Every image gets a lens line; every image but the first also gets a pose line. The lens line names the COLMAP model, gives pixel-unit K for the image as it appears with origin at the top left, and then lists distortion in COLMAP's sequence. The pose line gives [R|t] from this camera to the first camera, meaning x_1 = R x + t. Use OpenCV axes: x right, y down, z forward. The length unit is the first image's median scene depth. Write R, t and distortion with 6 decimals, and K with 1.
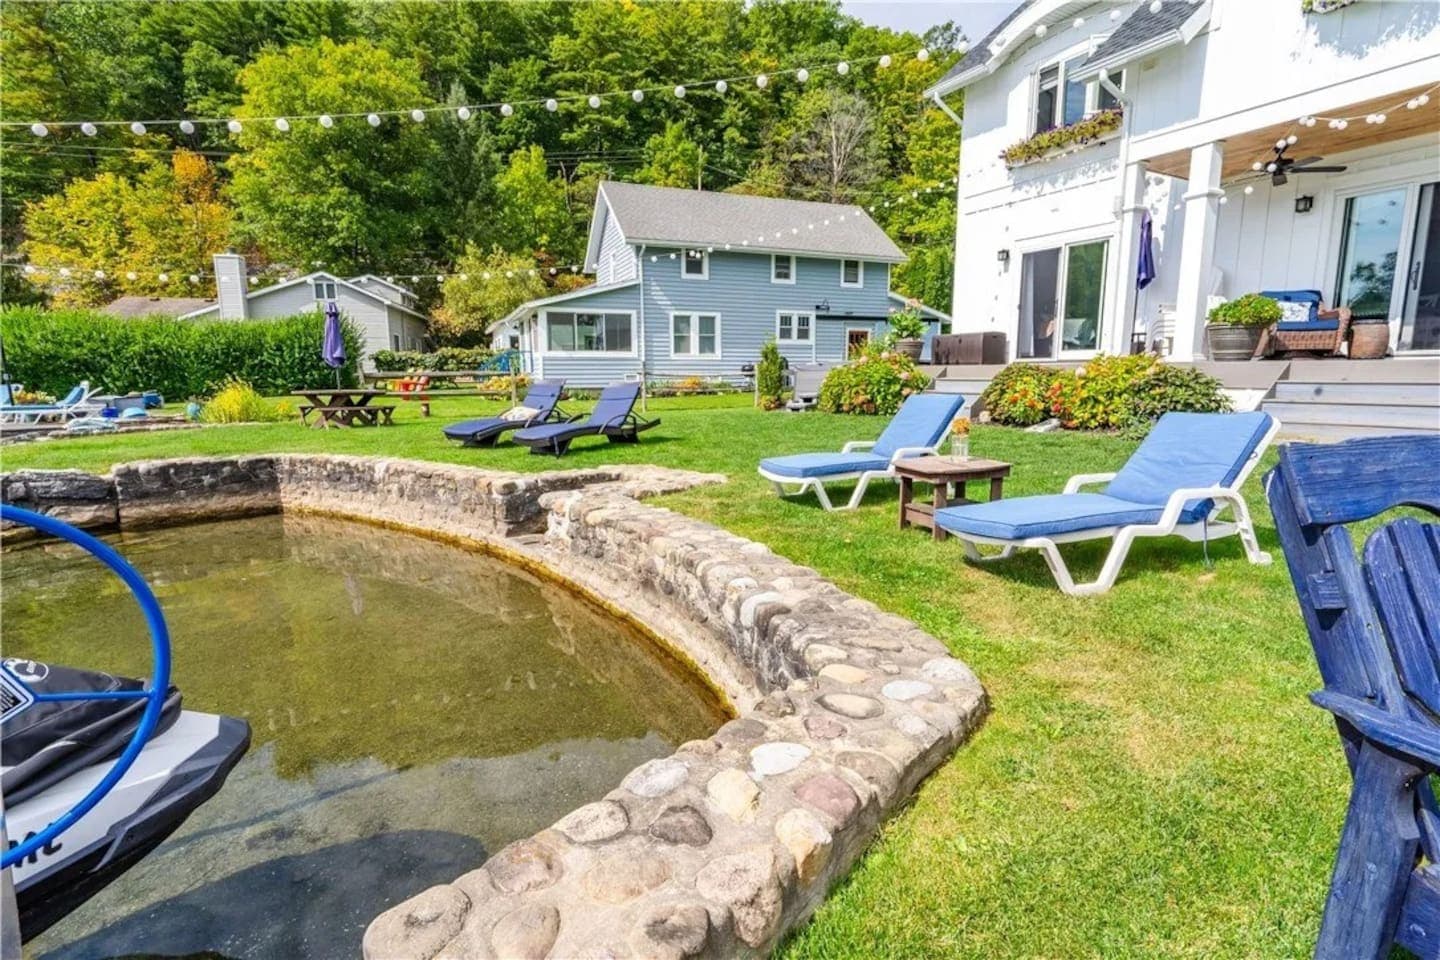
lens RADIAL K [[690.7, 0, 714.7], [0, 690.7, 486.5], [0, 0, 1]] dist [0.000621, 0.000499]
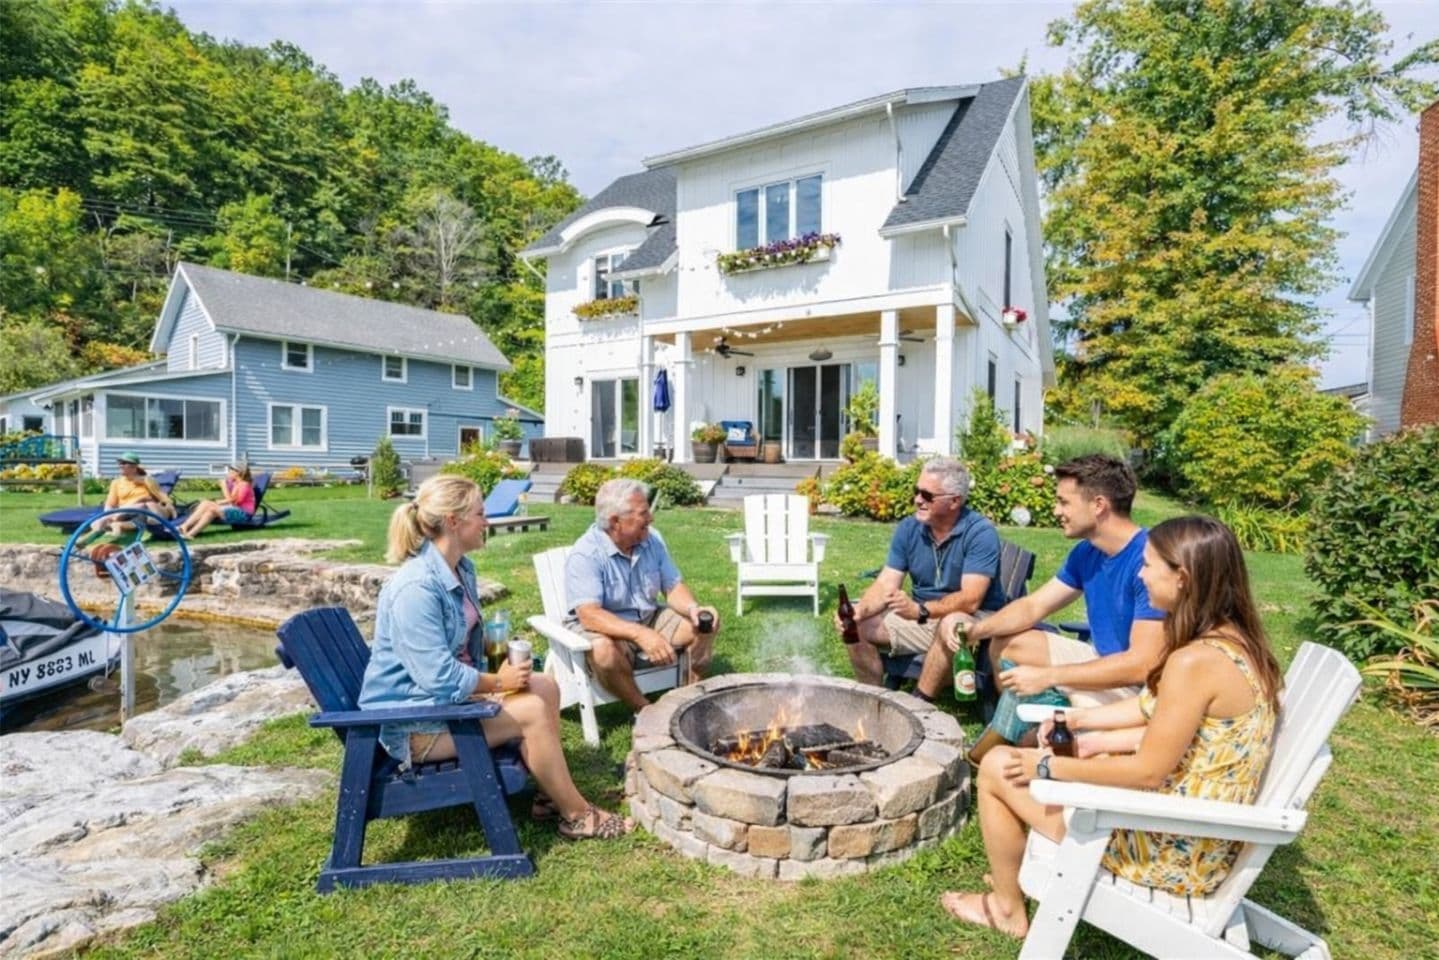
lens RADIAL K [[690.2, 0, 714.2], [0, 690.2, 486.5], [0, 0, 1]] dist [0.000621, 0.000499]
pose [[0.859368, -0.000030, 0.511358, -0.018844], [0.069447, 0.990742, -0.116651, 0.019148], [-0.506621, 0.135759, 0.851414, -0.113958]]
